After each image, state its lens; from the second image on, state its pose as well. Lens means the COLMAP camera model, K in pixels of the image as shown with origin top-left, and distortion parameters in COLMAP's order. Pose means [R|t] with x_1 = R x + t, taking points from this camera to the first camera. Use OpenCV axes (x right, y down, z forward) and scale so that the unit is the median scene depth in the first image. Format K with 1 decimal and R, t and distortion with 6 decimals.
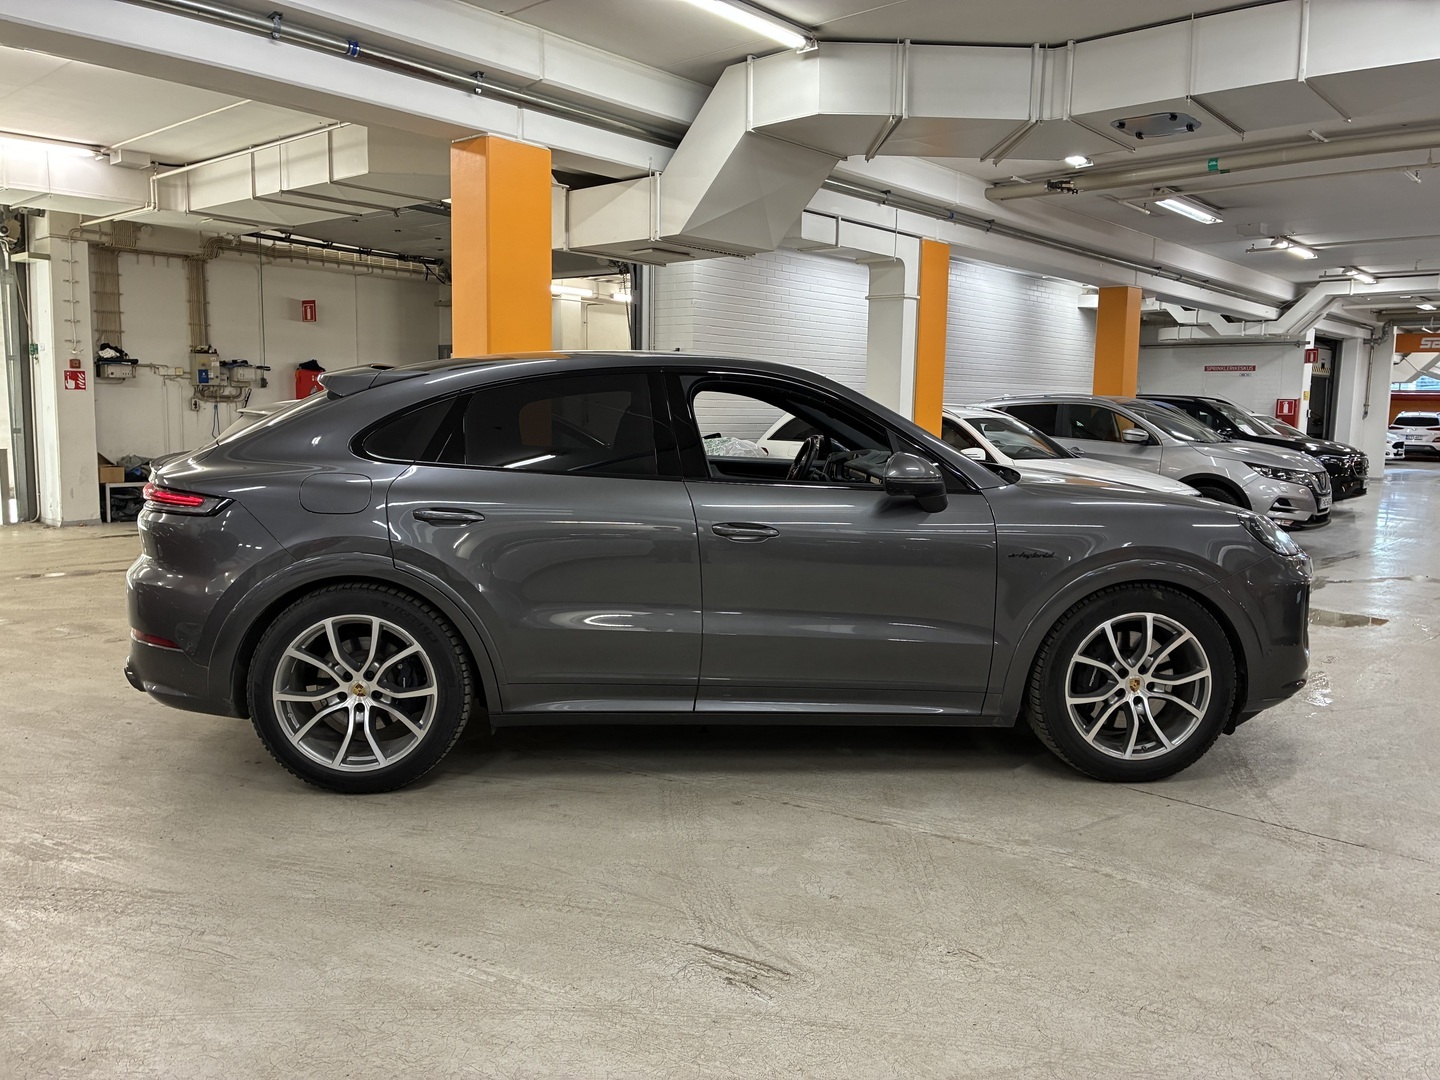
lens RADIAL K [[1103.1, 0, 720.0], [0, 1103.1, 540.0], [0, 0, 1]] dist [0.024583, -0.008956]
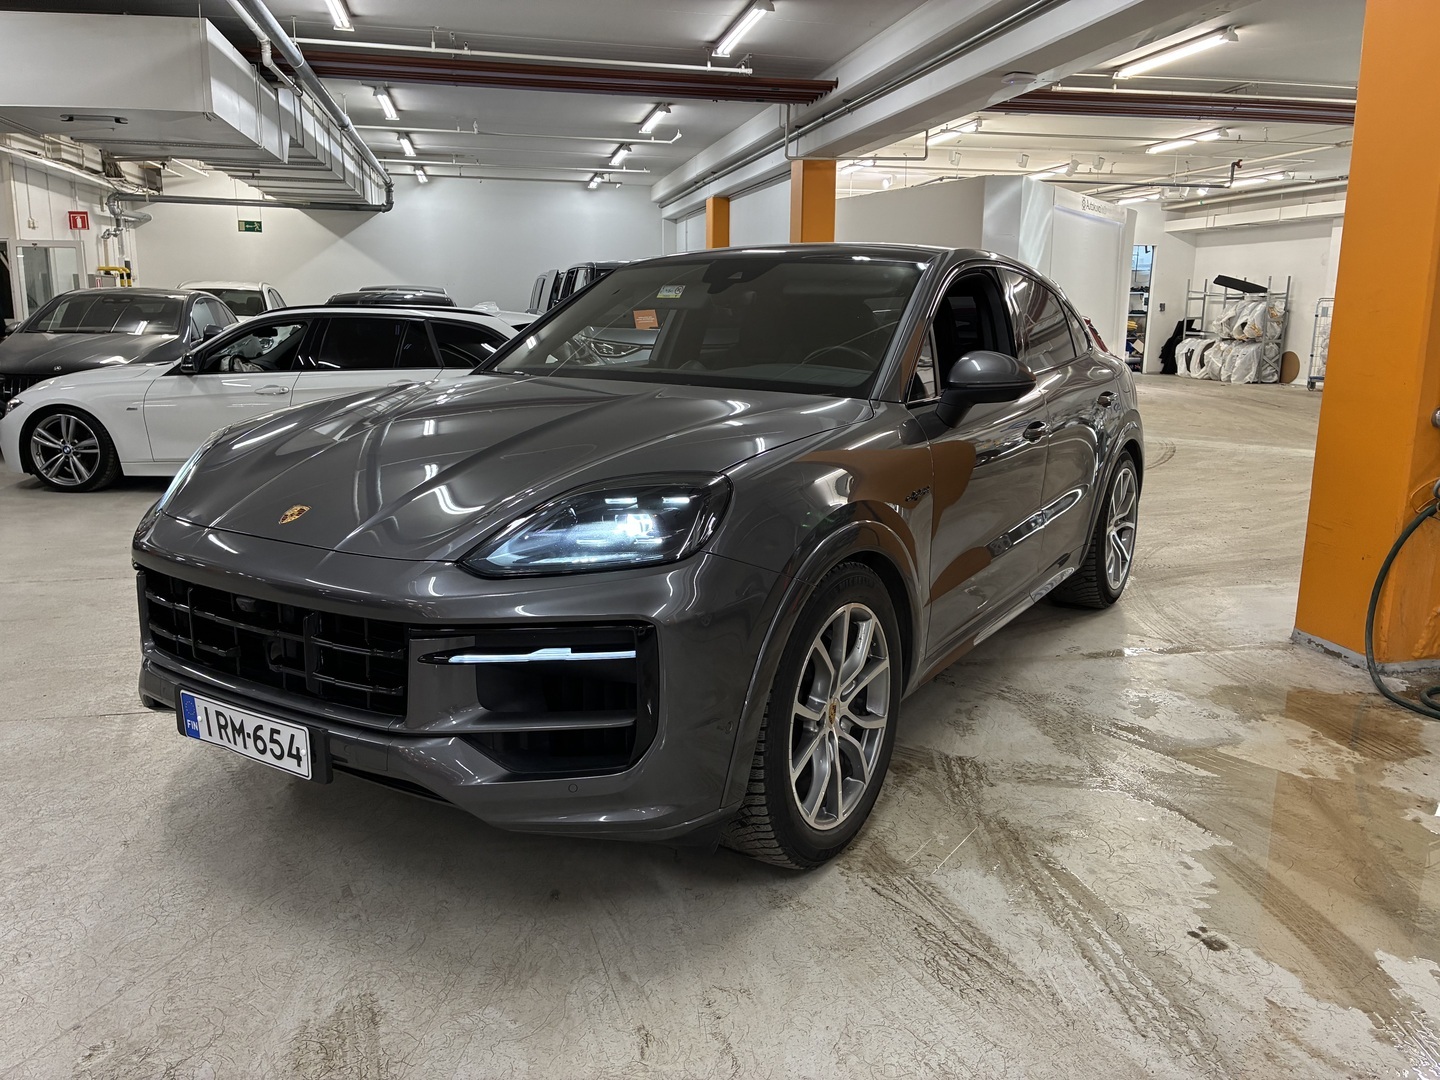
lens RADIAL K [[1103.1, 0, 720.0], [0, 1103.1, 540.0], [0, 0, 1]] dist [0.024583, -0.008956]
pose [[-0.596248, 0.136571, -0.791099, 0.889129], [-0.129282, 0.956228, 0.262517, -0.186843], [0.792323, 0.258800, -0.552492, 1.711795]]
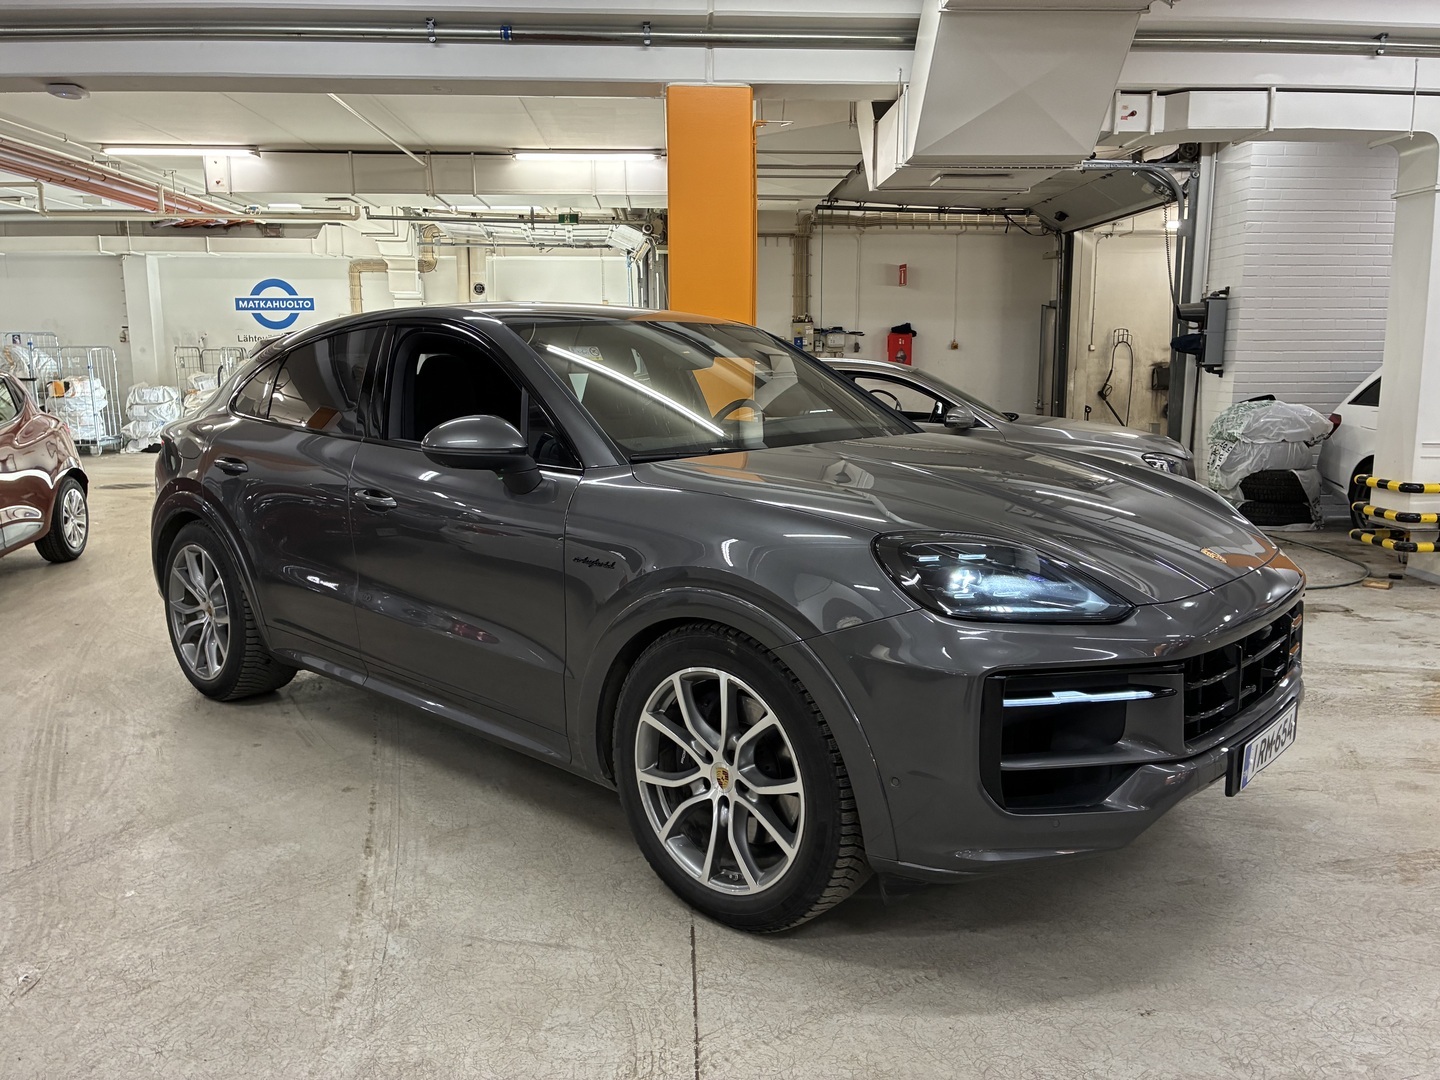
lens RADIAL K [[1089.0, 0, 720.0], [0, 1089.0, 540.0], [0, 0, 1]] dist [0.071240, -0.092844]
pose [[0.692905, 0.099317, -0.714156, 0.826866], [-0.074586, 0.995027, 0.066011, -0.053267], [0.717161, 0.007527, 0.696867, 0.543659]]
